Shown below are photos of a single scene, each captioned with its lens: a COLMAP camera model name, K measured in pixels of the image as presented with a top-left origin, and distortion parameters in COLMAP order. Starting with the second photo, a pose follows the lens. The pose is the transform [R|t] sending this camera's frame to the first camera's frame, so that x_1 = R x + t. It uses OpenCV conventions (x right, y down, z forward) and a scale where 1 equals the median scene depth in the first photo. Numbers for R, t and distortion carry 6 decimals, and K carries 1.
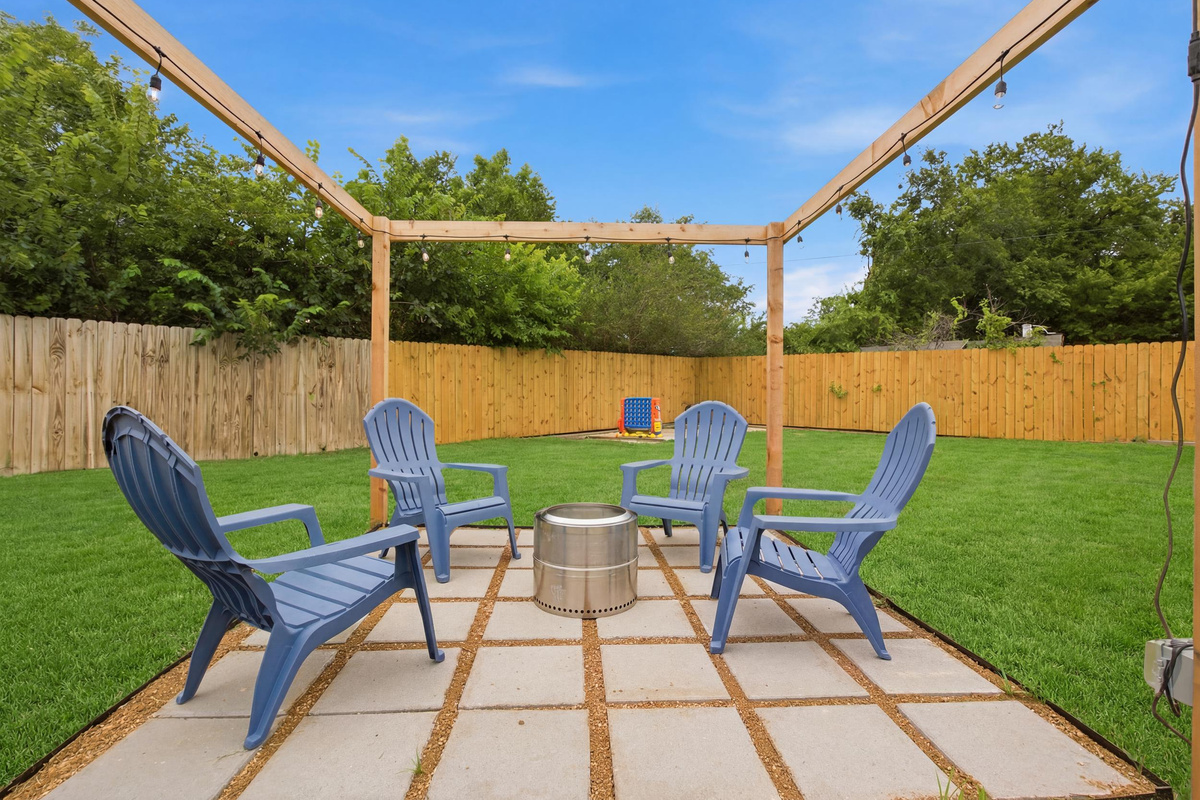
lens RADIAL K [[552.1, 0, 600.0], [0, 552.1, 400.0], [0, 0, 1]] dist [-0.001301, -0.000955]
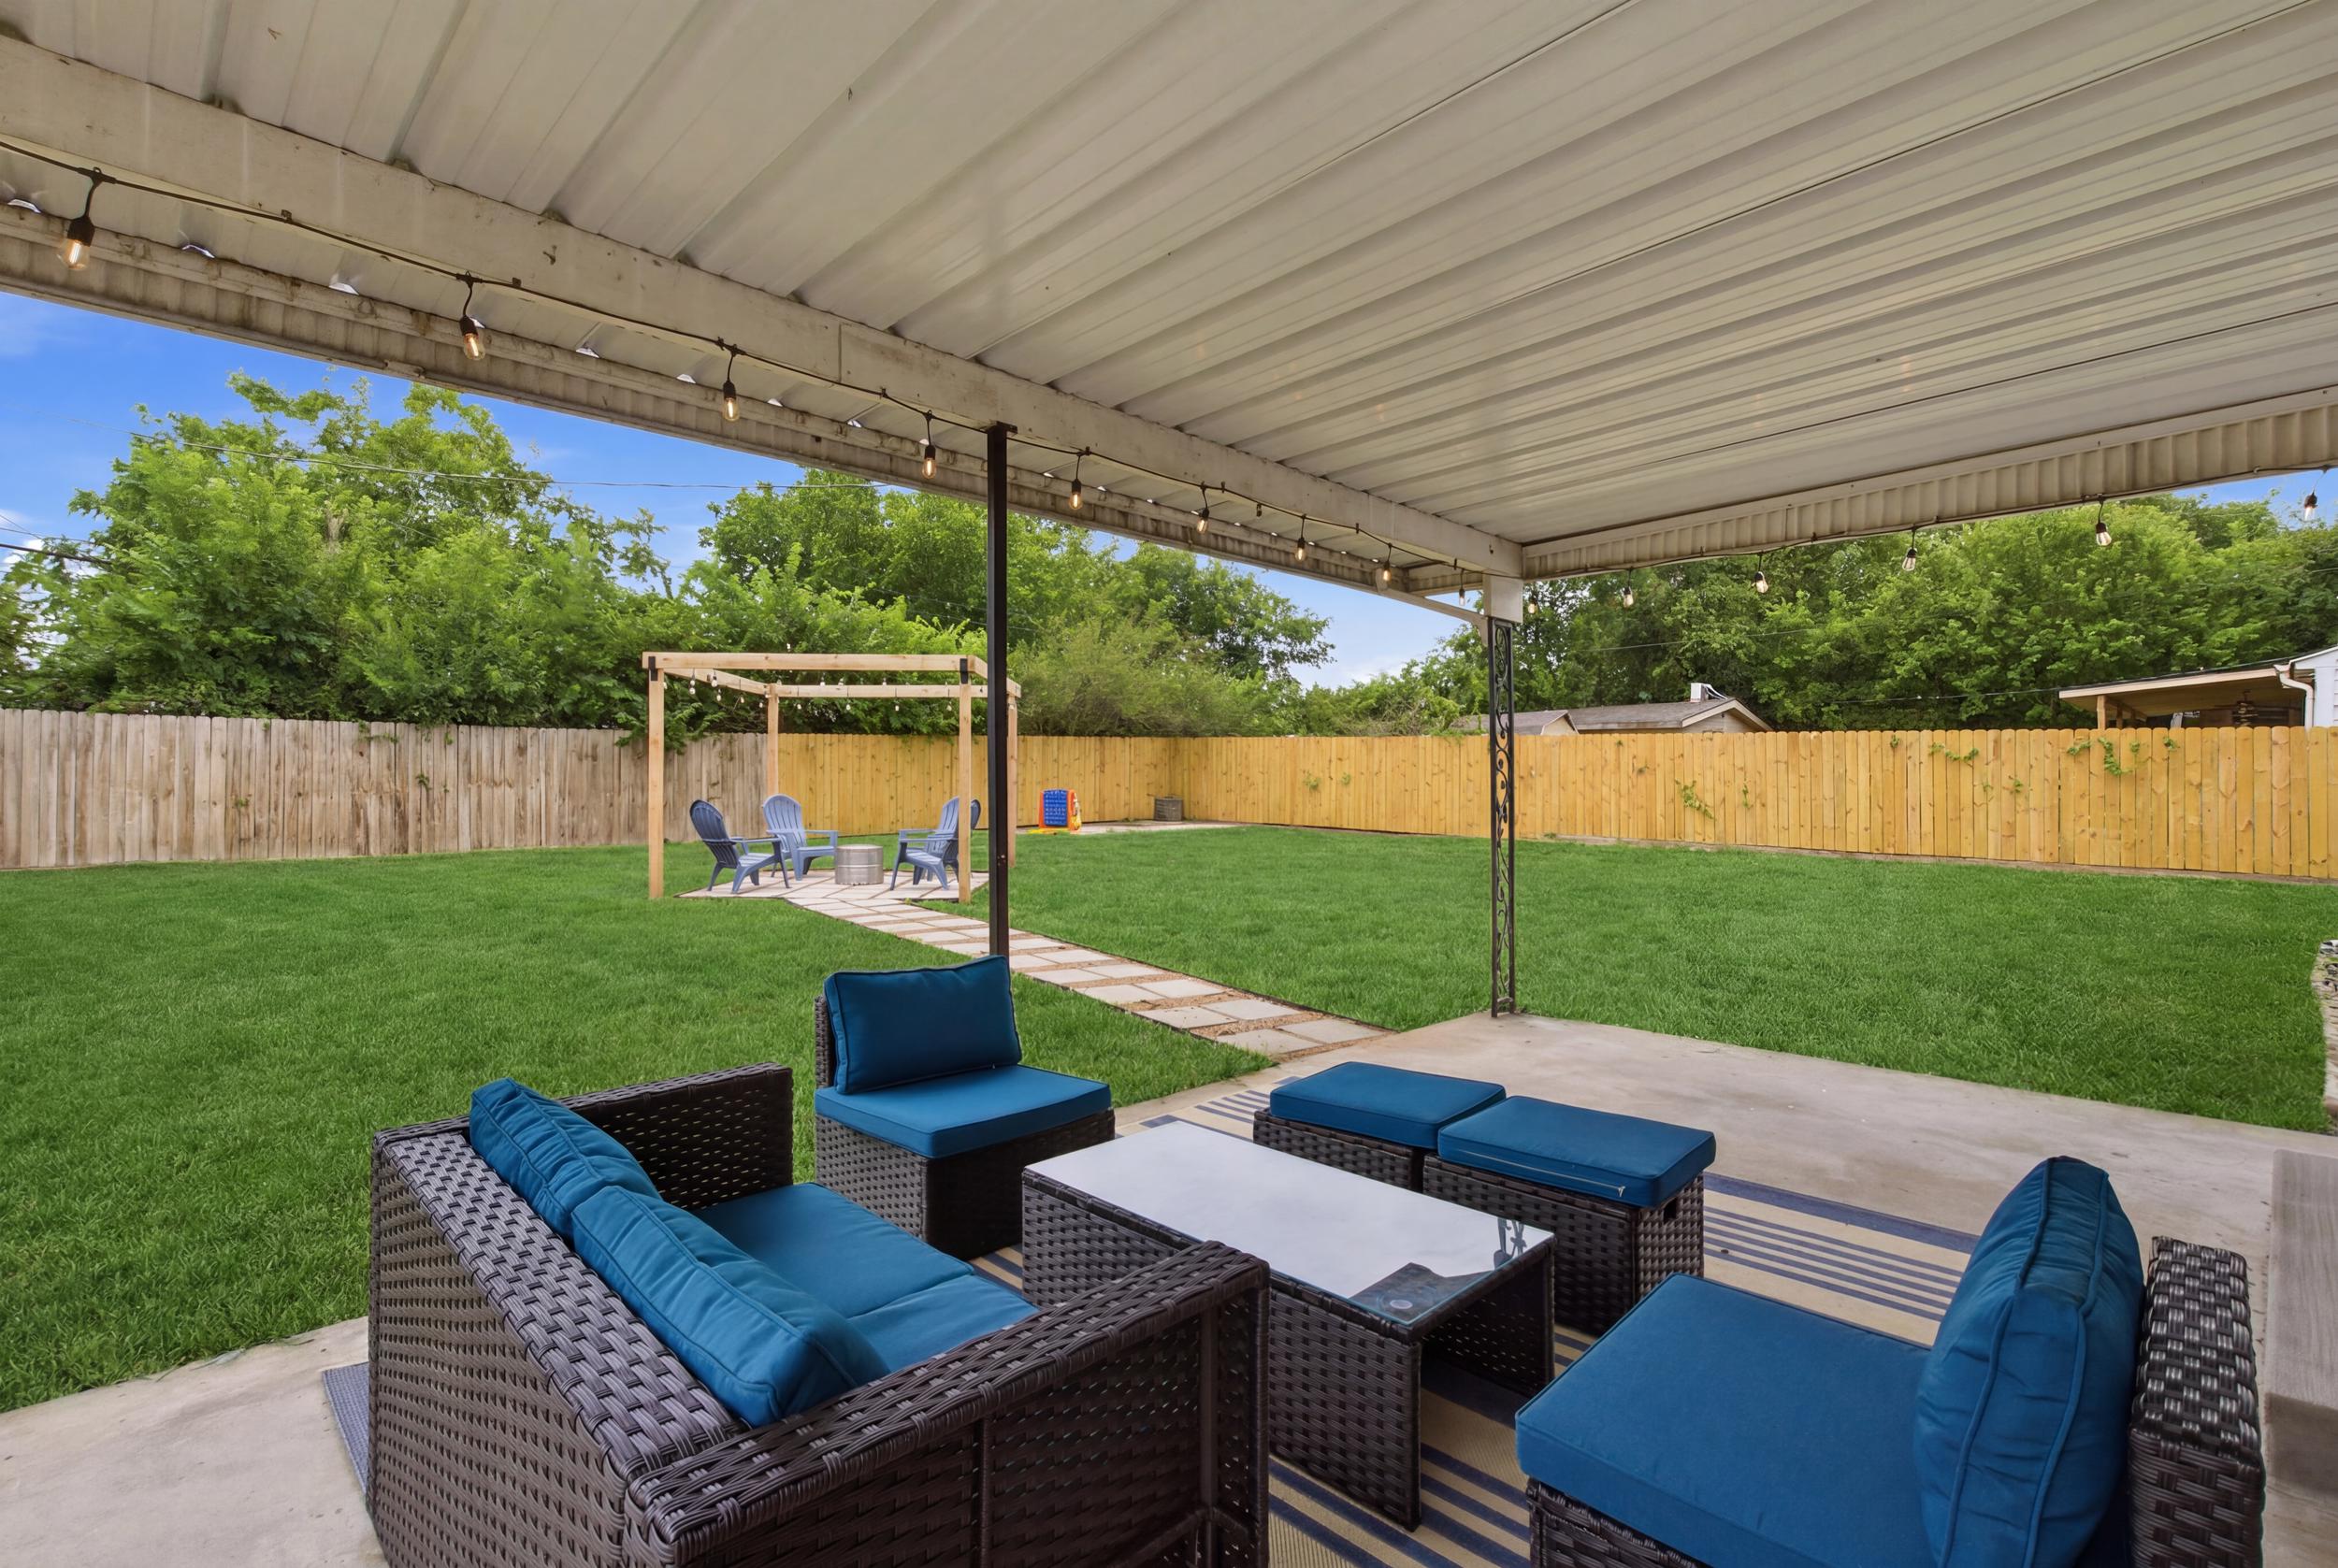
lens RADIAL K [[1075.6, 0, 1169.0], [0, 1075.6, 784.0], [0, 0, 1]] dist [-0.001301, -0.000955]
pose [[0.999202, 0.003079, -0.039833, 0.433397], [-0.003144, 0.999994, -0.001584, -0.014180], [0.039828, 0.001708, 0.999205, -1.027861]]
